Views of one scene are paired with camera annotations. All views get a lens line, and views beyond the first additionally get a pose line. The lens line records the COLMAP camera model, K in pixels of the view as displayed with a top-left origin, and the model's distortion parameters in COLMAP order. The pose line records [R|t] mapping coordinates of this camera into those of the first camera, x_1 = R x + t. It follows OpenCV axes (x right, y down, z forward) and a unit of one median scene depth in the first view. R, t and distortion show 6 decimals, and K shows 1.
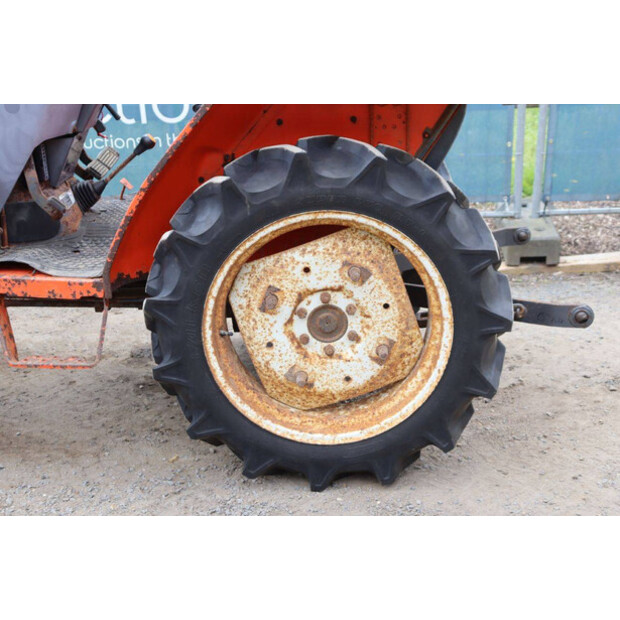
lens RADIAL K [[986.9, 0, 312.2], [0, 986.9, 307.7], [0, 0, 1]] dist [0.139559, 0.000000]
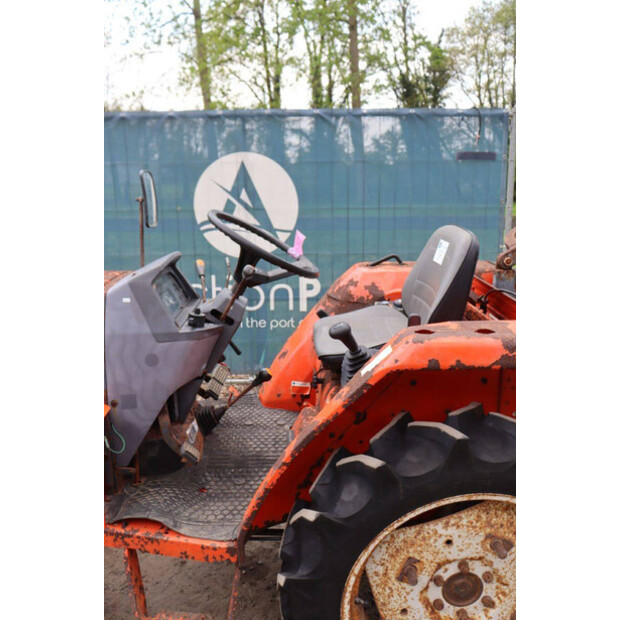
lens RADIAL K [[559.9, 0, 300.9], [0, 559.9, 307.0], [0, 0, 1]] dist [-0.068137, 0.000000]
pose [[0.999517, 0.018716, 0.024804, -0.166429], [-0.016038, 0.994436, -0.104114, -0.206986], [-0.026615, 0.103666, 0.994256, 0.435589]]
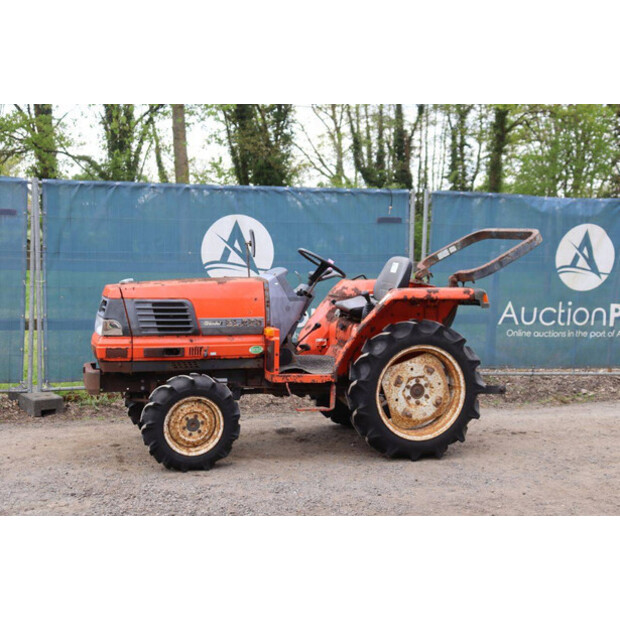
lens RADIAL K [[917.1, 0, 315.1], [0, 917.1, 310.0], [0, 0, 1]] dist [0.100688, 0.000000]
pose [[0.951525, 0.016517, 0.307127, -0.977622], [0.058813, 0.970361, -0.234395, 0.356779], [-0.301896, 0.241096, 0.922351, -1.171174]]
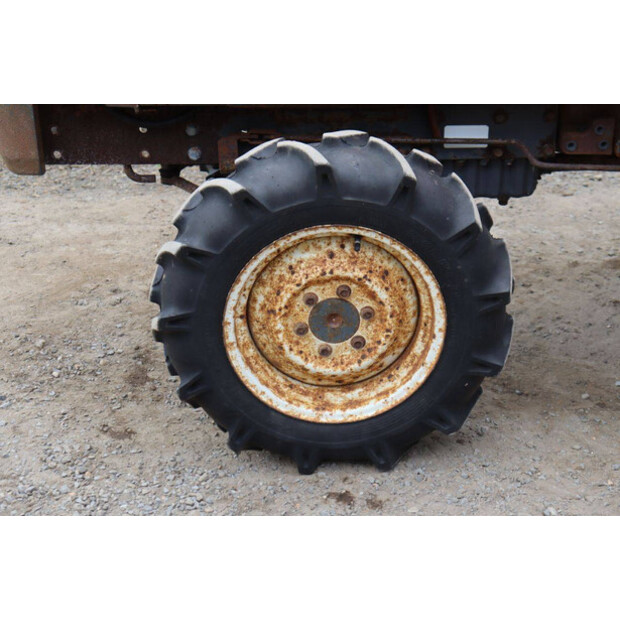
lens RADIAL K [[1324.4, 0, 310.3], [0, 1324.4, 309.6], [0, 0, 1]] dist [0.313368, 0.000000]
pose [[0.999972, 0.007206, 0.001767, -0.587596], [-0.007343, 0.995316, 0.096394, -0.004732], [-0.001064, -0.096405, 0.995342, 0.162021]]
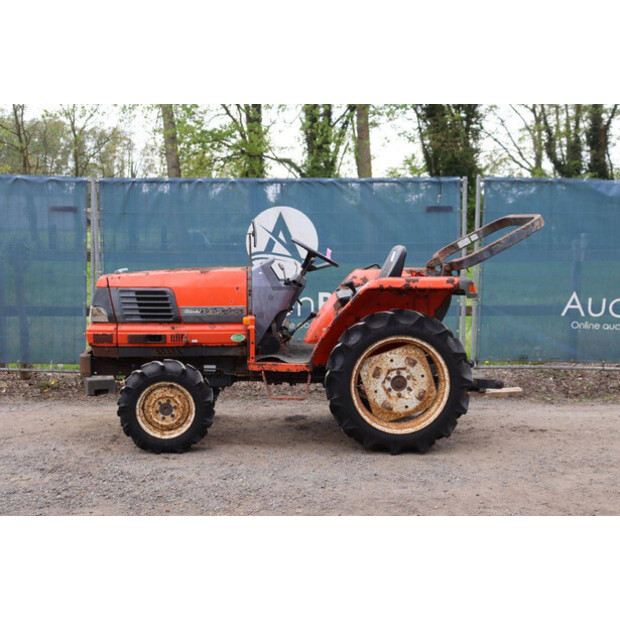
lens RADIAL K [[864.5, 0, 309.9], [0, 864.5, 307.9], [0, 0, 1]] dist [0.073044, 0.000000]
pose [[0.998245, 0.022104, 0.054947, -0.334792], [-0.008751, 0.972609, -0.232281, 0.342571], [-0.058576, 0.231392, 0.971096, -1.154937]]
